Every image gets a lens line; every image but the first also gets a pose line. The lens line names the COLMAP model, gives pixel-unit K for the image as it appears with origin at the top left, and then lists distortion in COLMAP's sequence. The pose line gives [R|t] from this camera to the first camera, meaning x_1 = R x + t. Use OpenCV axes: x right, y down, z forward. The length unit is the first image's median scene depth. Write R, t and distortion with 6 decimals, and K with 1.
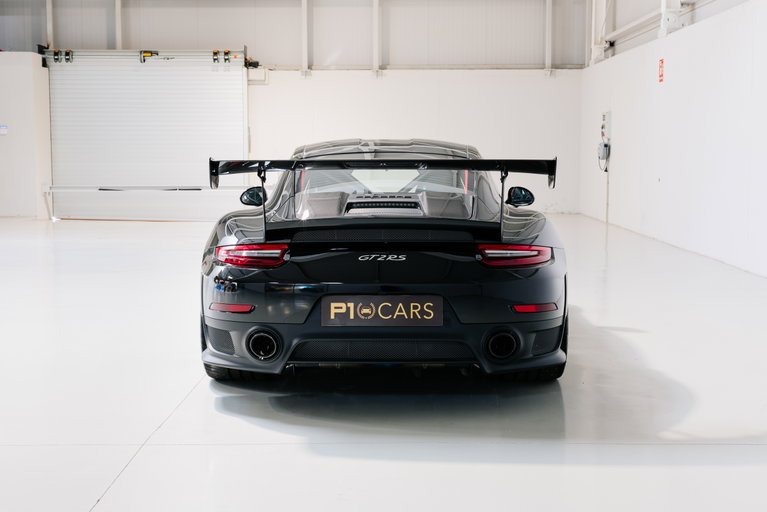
lens RADIAL K [[1084.6, 0, 383.1], [0, 1084.6, 256.5], [0, 0, 1]] dist [-0.009250, 0.000000]
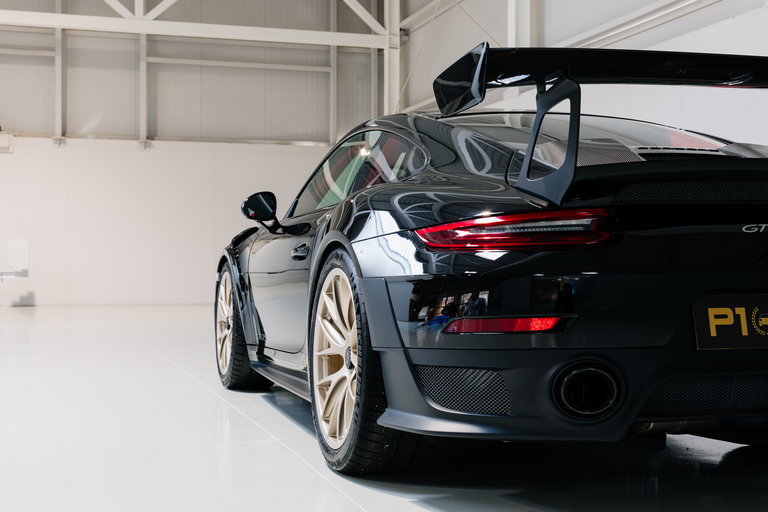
lens RADIAL K [[1086.0, 0, 384.1], [0, 1086.0, 256.5], [0, 0, 1]] dist [-0.009250, 0.000000]
pose [[0.954796, 0.008818, 0.297132, -0.081216], [0.022151, 0.994671, -0.100697, 0.015089], [-0.296437, 0.102727, 0.949512, 0.114915]]
